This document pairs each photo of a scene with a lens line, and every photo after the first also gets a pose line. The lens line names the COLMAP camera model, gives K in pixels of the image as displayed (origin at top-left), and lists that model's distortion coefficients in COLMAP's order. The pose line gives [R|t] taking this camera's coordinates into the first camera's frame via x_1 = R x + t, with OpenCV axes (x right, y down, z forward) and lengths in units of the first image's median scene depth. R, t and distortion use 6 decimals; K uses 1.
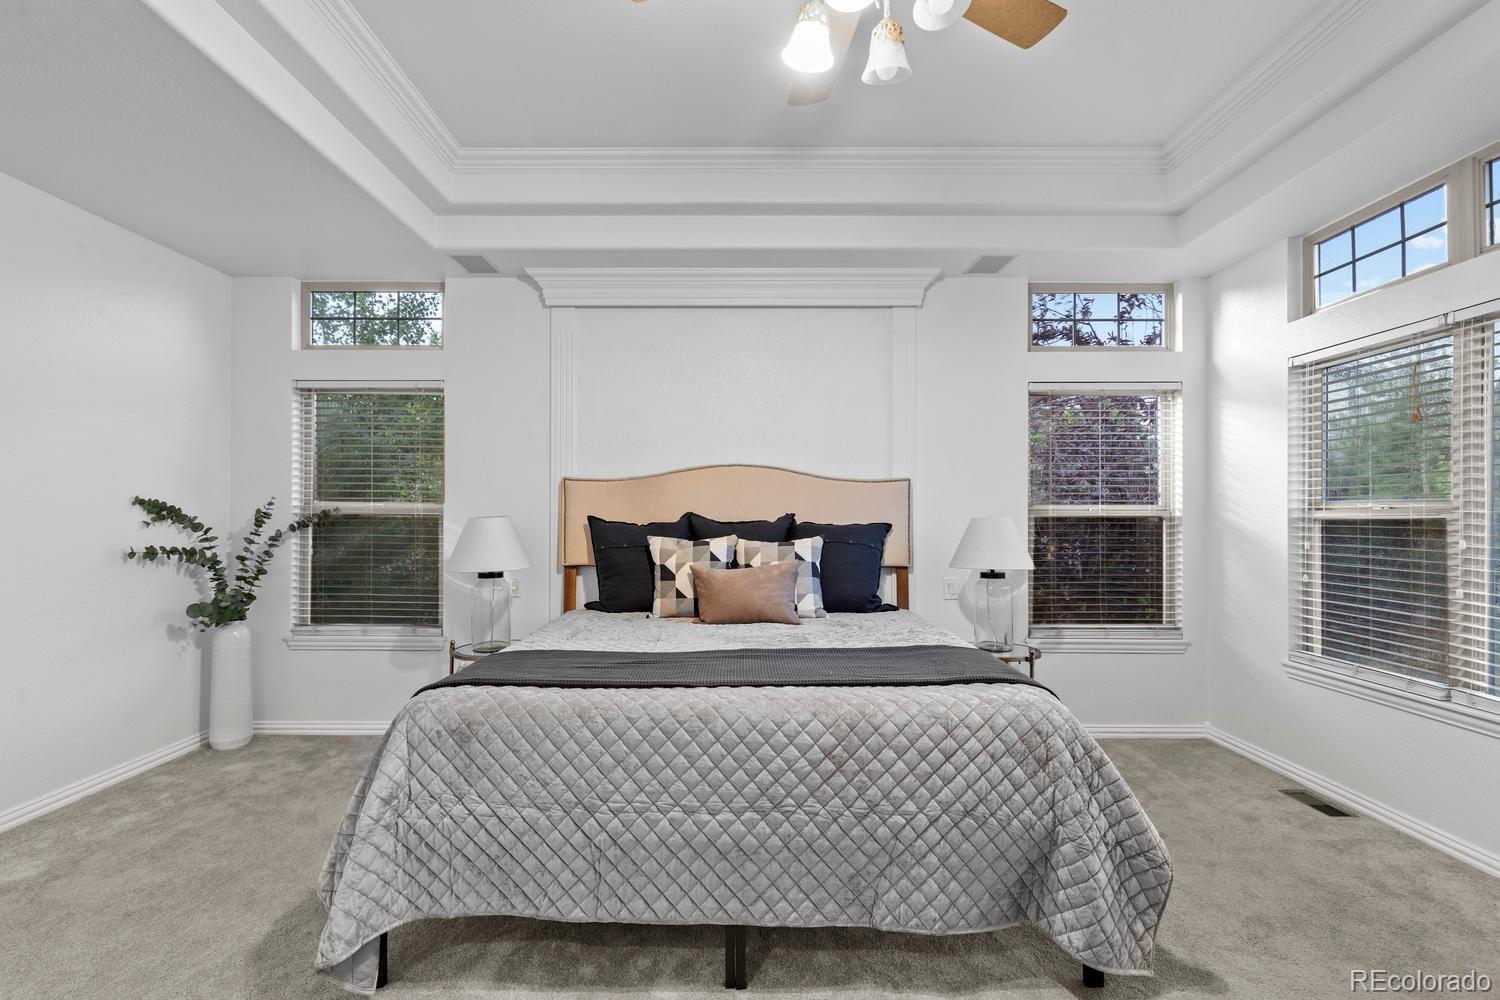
lens RADIAL K [[682.8, 0, 750.3], [0, 682.8, 510.8], [0, 0, 1]] dist [0.005045, -0.001612]
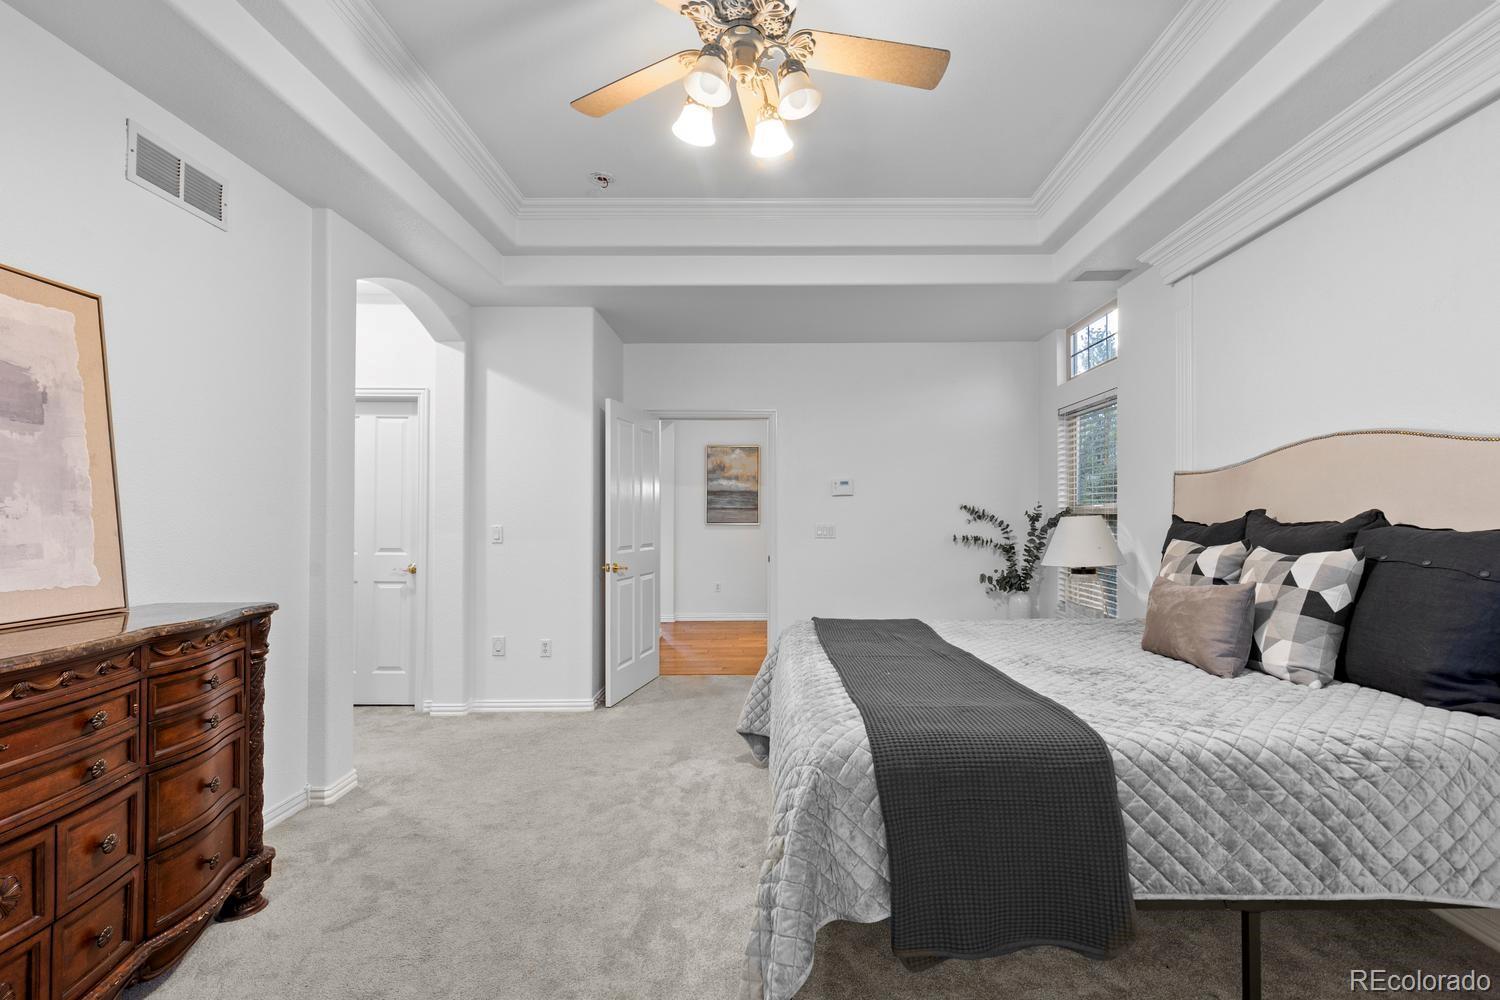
lens RADIAL K [[682.8, 0, 755.0], [0, 682.8, 504.8], [0, 0, 1]] dist [0.005045, -0.001612]
pose [[-0.017533, -0.018728, -0.999671, 0.691723], [0.017064, 0.999673, -0.019027, 0.001932], [0.999701, -0.017392, -0.017207, 0.507554]]
